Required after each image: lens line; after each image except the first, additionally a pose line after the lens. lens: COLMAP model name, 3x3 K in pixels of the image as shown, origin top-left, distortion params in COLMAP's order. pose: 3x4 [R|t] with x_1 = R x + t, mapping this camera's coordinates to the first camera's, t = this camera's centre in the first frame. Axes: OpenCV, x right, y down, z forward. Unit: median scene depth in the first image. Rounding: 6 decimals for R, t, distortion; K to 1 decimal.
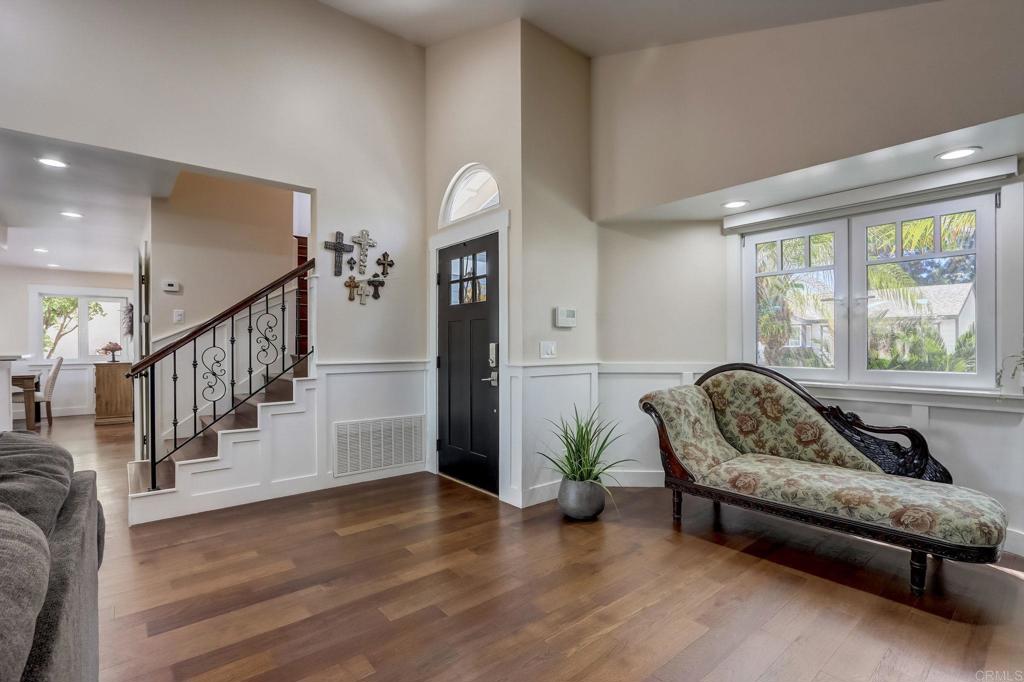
lens RADIAL K [[477.2, 0, 511.5], [0, 477.2, 340.6], [0, 0, 1]] dist [-0.003713, -0.000252]
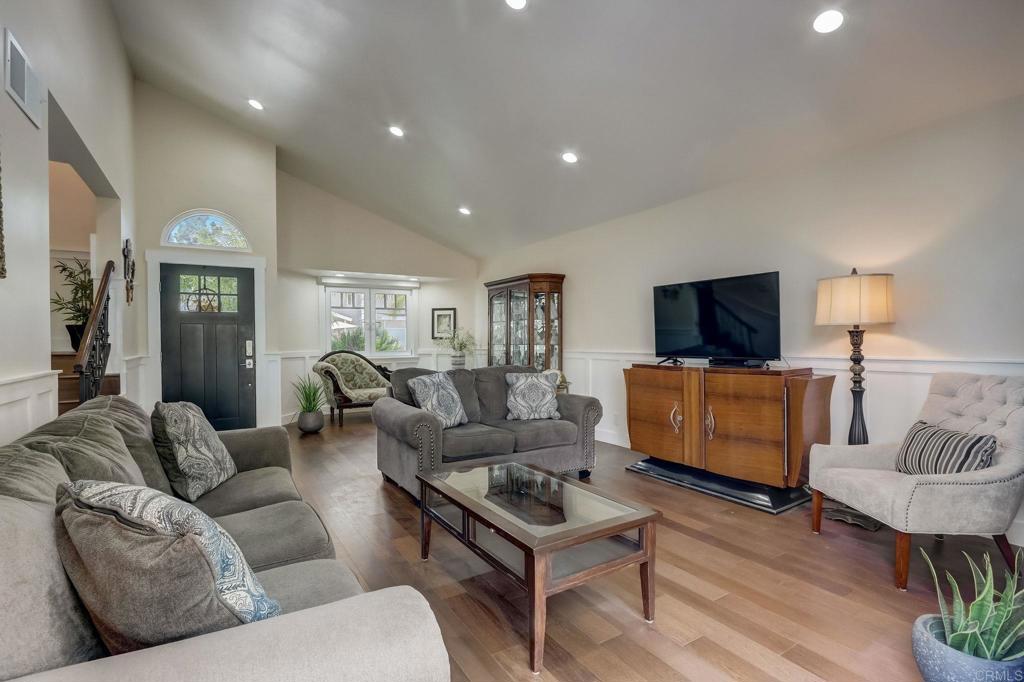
lens RADIAL K [[477.2, 0, 512.1], [0, 477.2, 342.5], [0, 0, 1]] dist [-0.003713, -0.000252]
pose [[0.135376, -0.001996, 0.990792, -1.439074], [0.004580, 0.999989, 0.001389, 0.013847], [-0.990784, 0.004350, 0.135384, -0.041307]]
